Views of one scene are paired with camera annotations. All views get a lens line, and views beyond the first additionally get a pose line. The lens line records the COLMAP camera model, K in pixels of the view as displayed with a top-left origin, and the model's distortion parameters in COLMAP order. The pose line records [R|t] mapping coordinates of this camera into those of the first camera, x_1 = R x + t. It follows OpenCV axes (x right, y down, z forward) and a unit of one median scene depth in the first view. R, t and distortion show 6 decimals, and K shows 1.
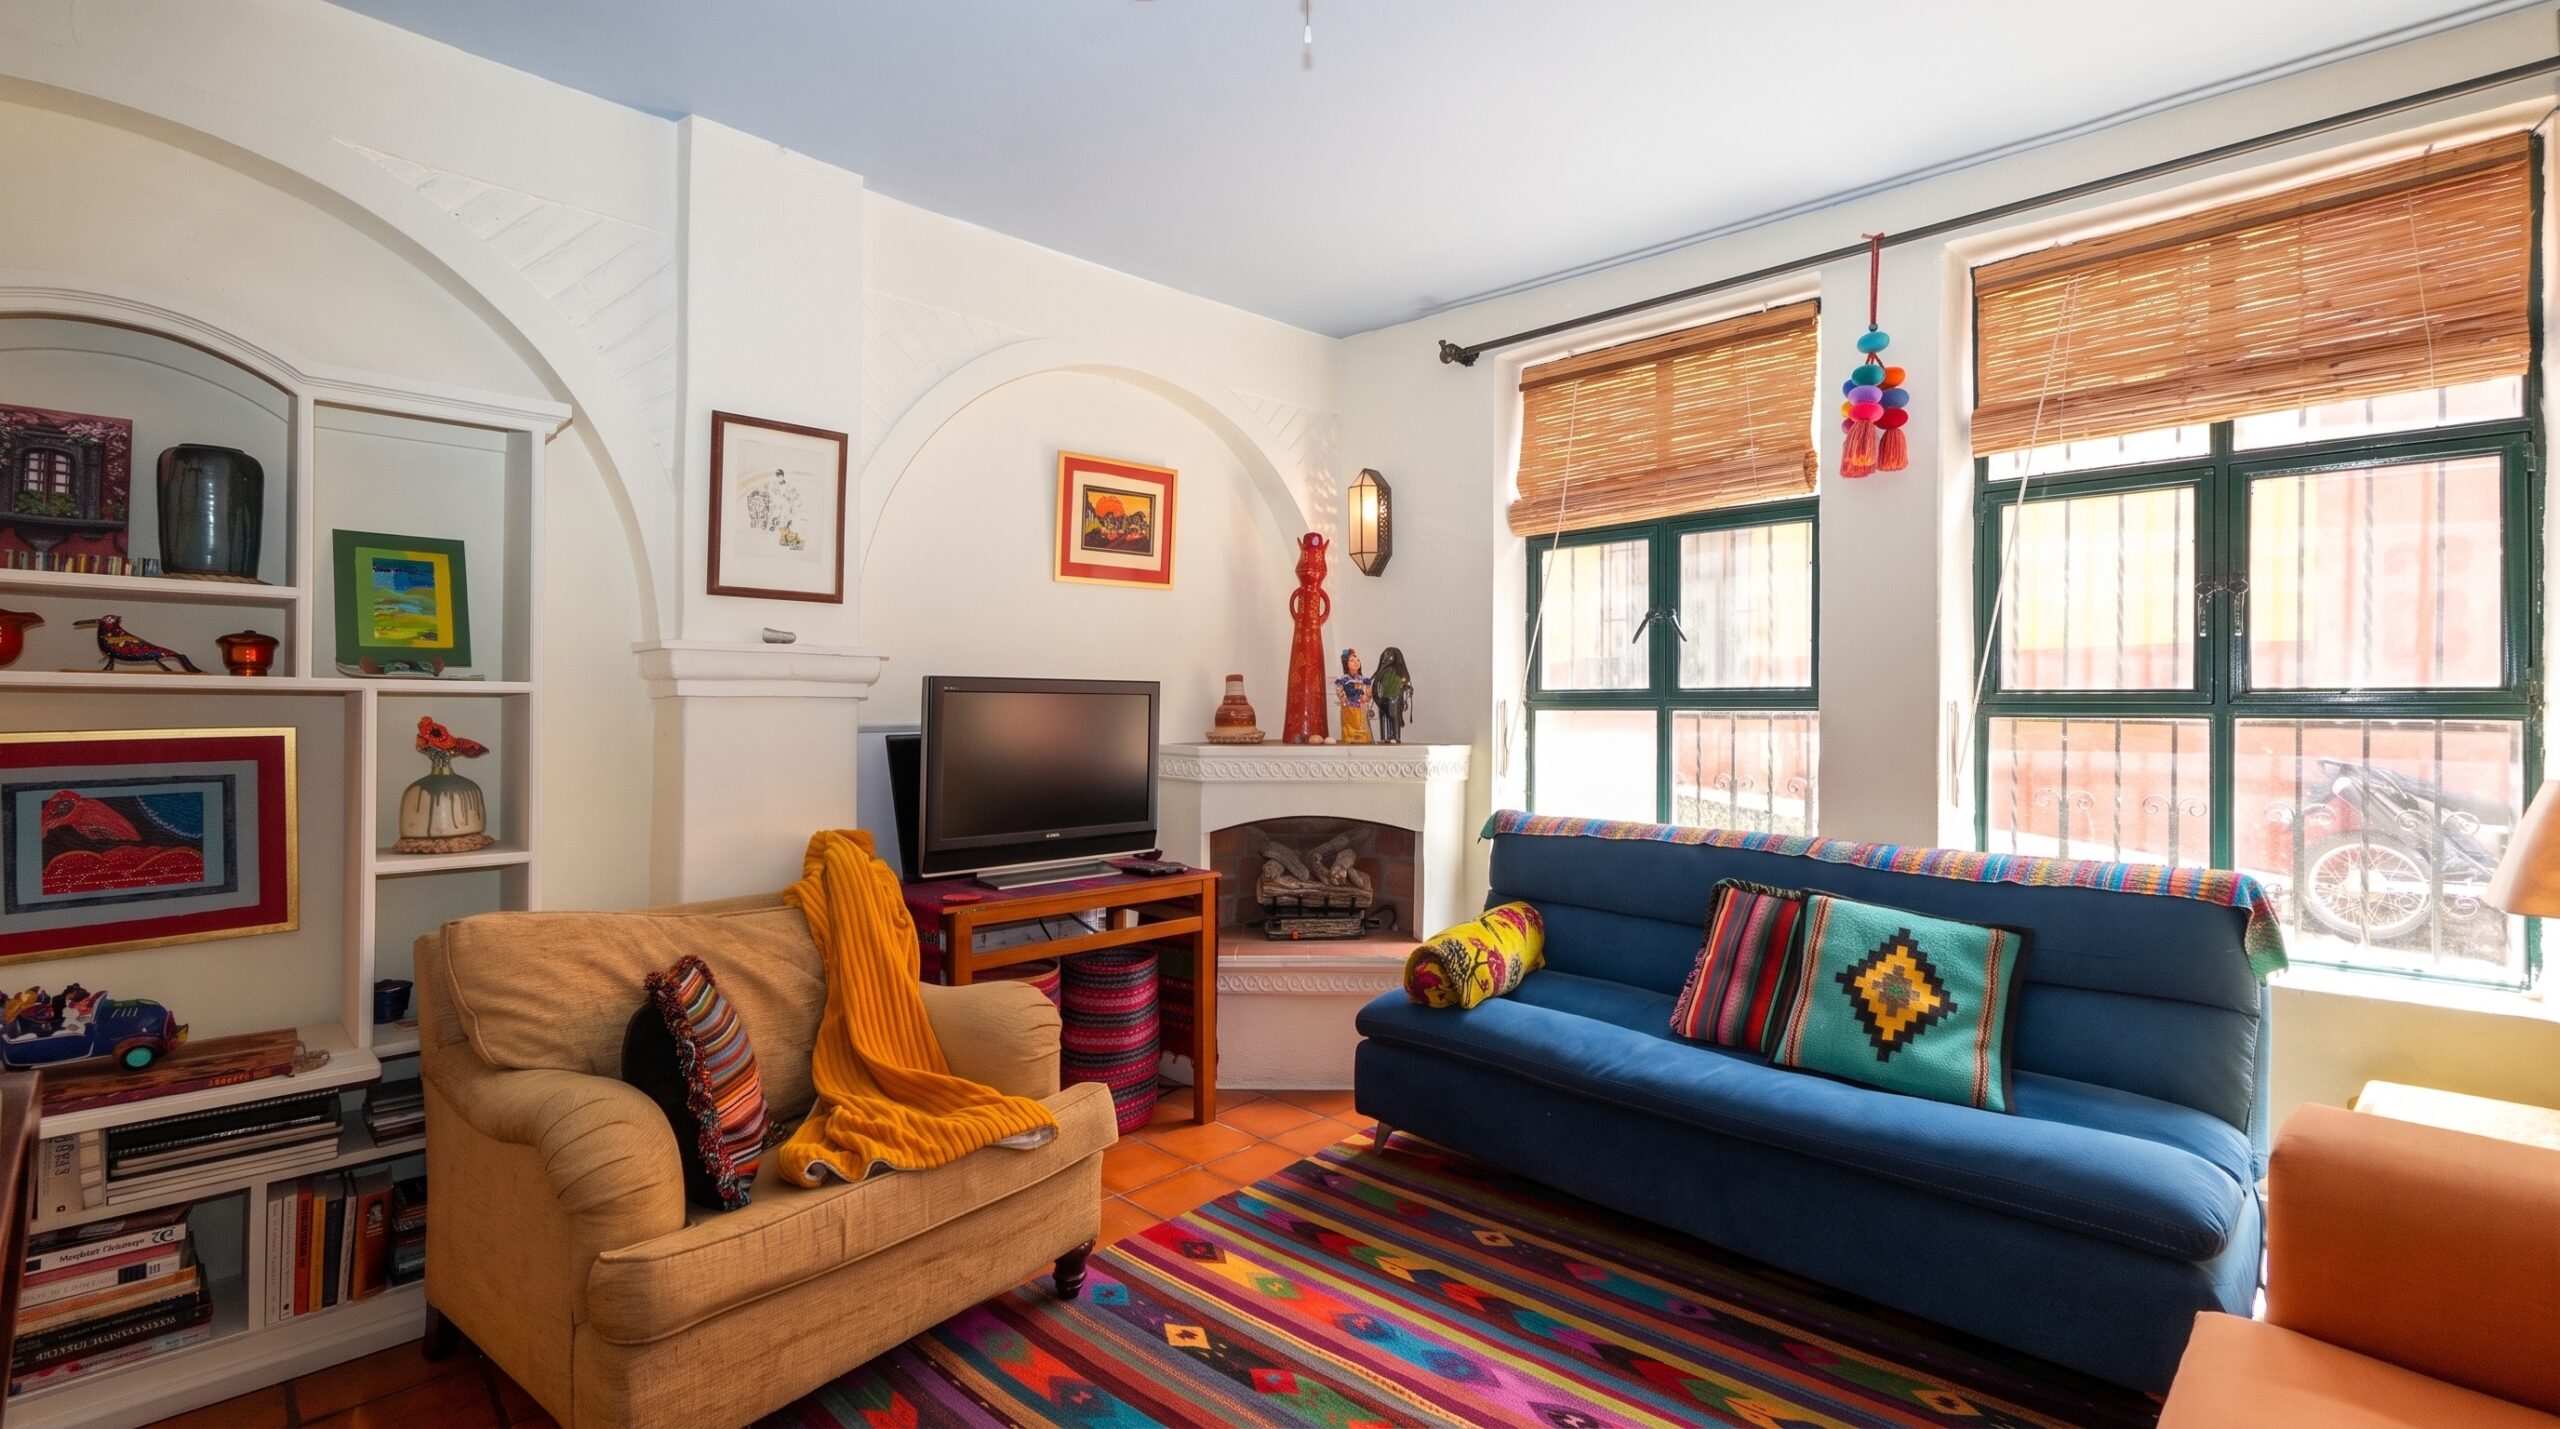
lens RADIAL K [[1103.5, 0, 1290.3], [0, 1103.5, 697.5], [0, 0, 1]] dist [-0.003426, -0.000288]
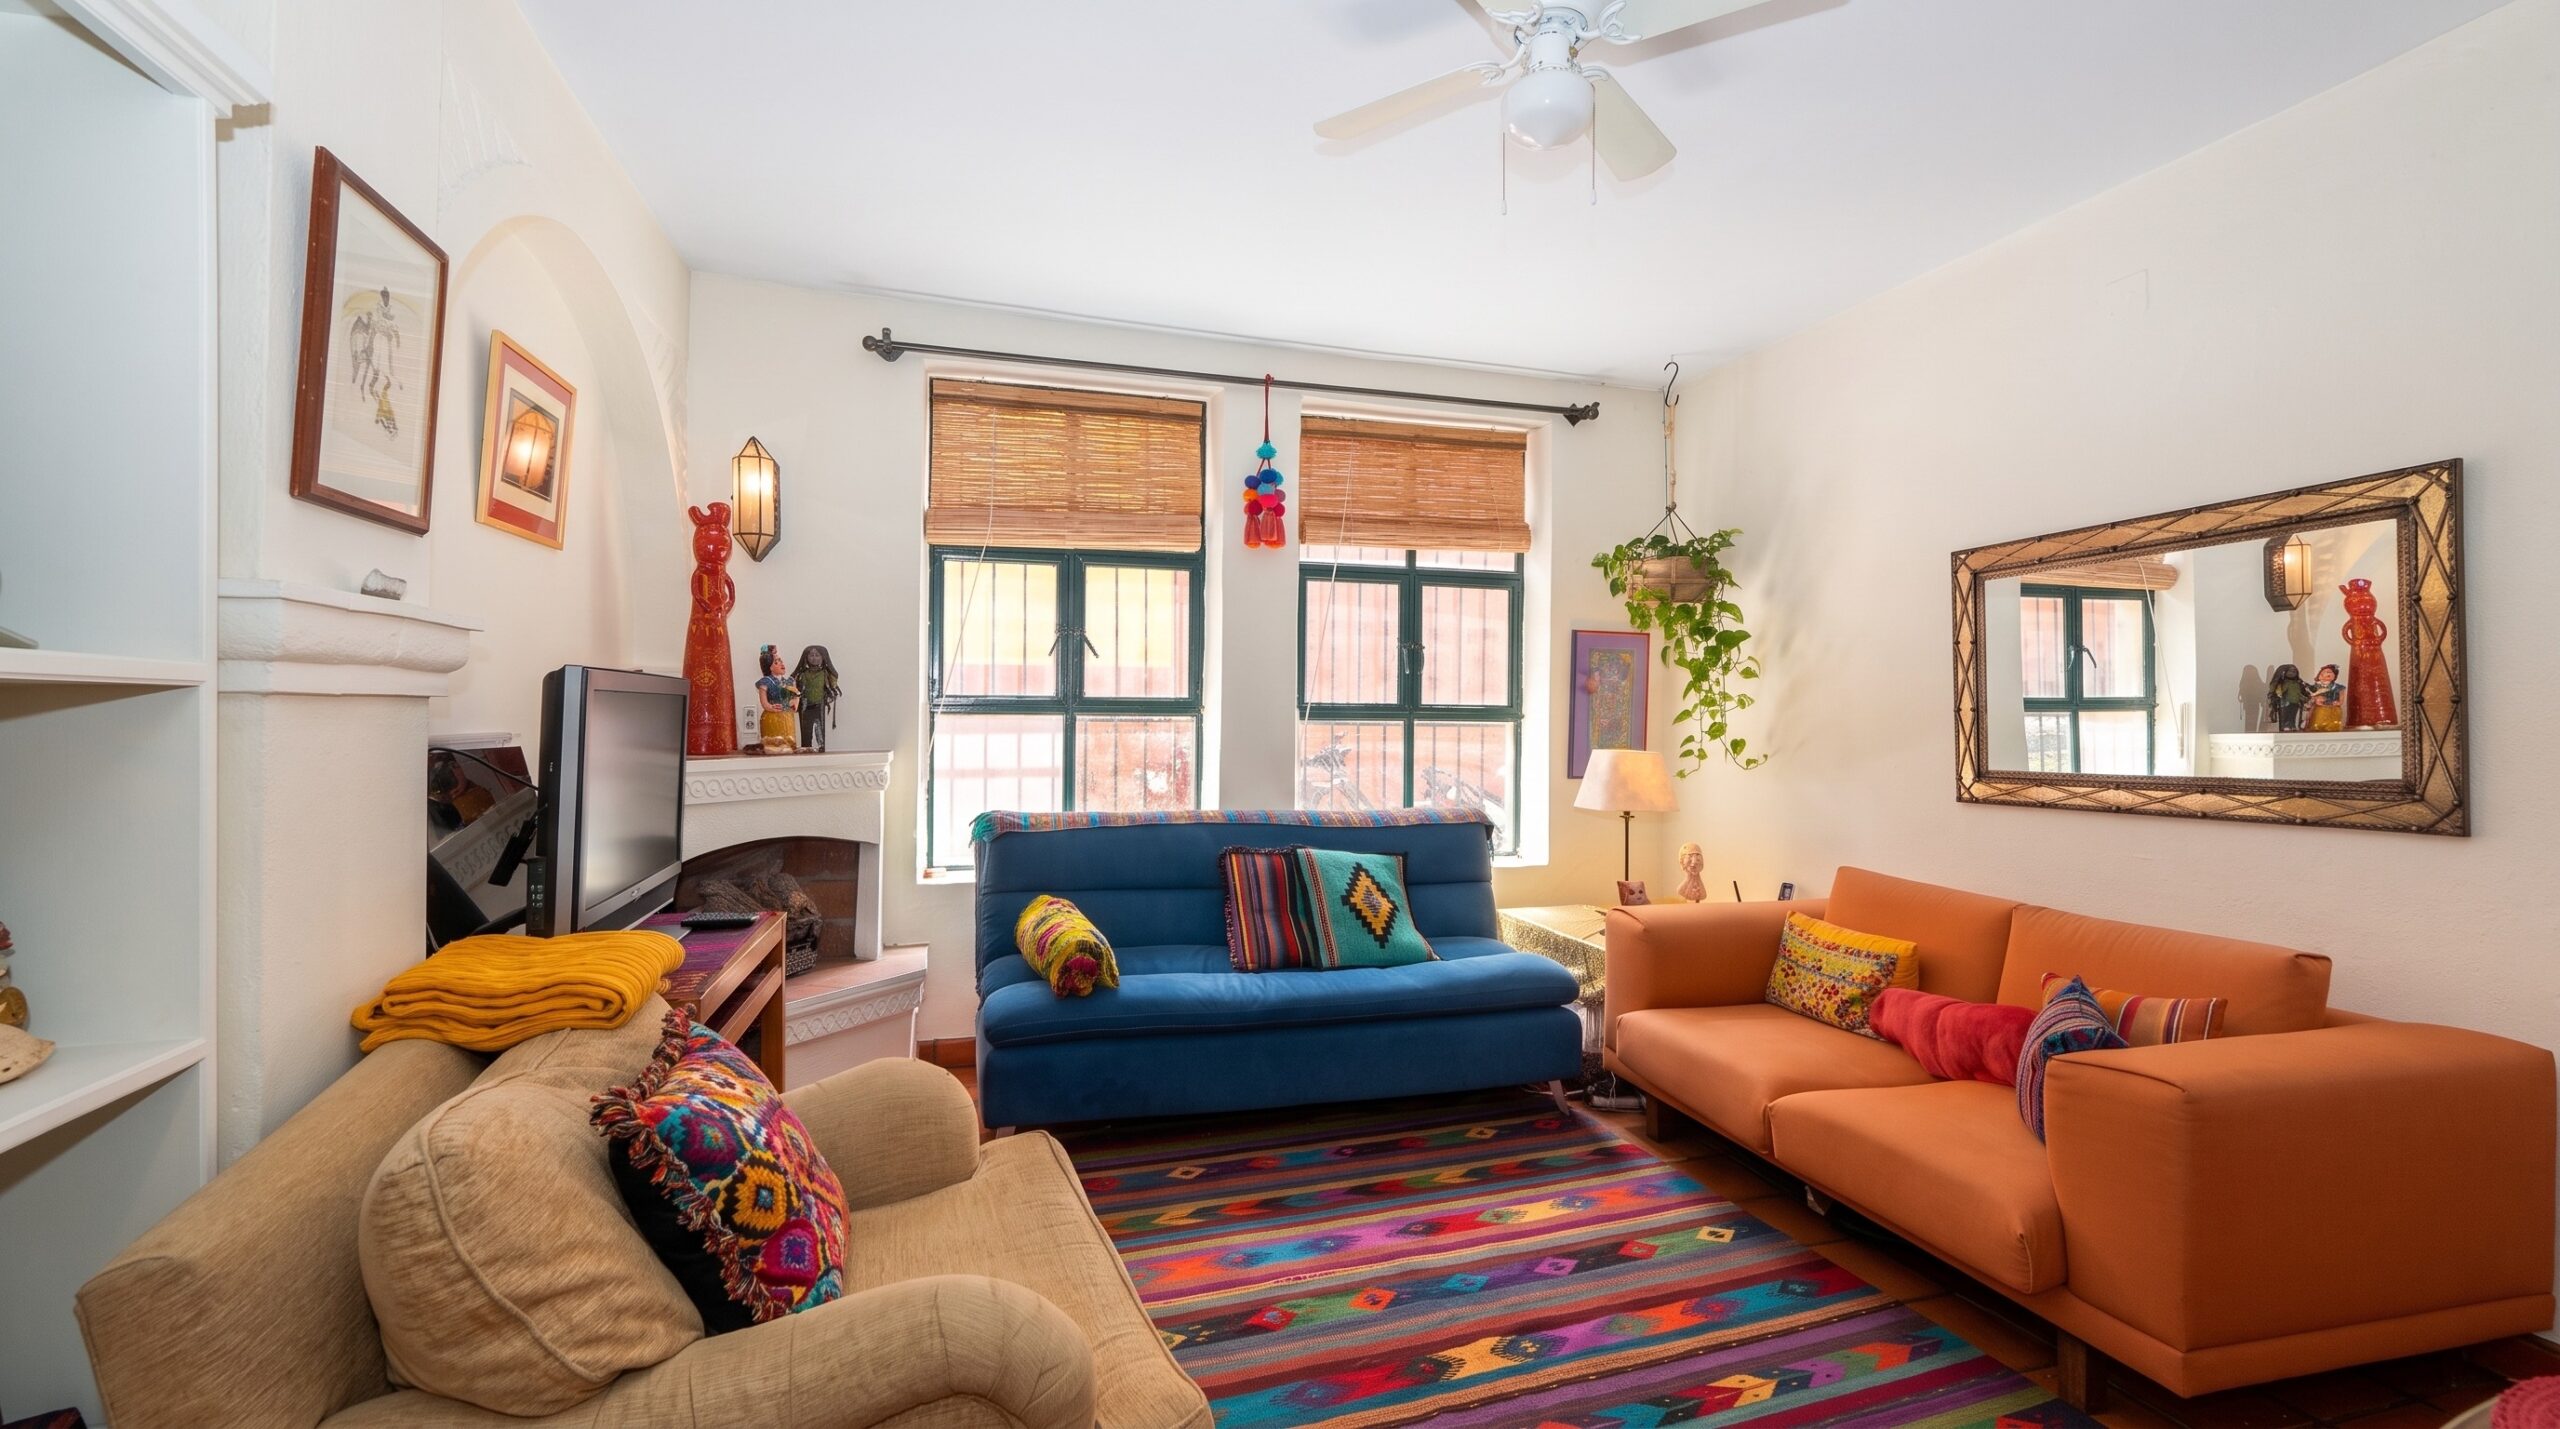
lens RADIAL K [[1082.0, 0, 1245.6], [0, 1082.0, 713.2], [0, 0, 1]] dist [-0.000032, -0.000043]
pose [[0.499789, 0.000136, 0.866147, -0.668349], [-0.016024, 0.999830, 0.009090, -0.004383], [-0.865999, -0.018422, 0.499706, 0.330565]]
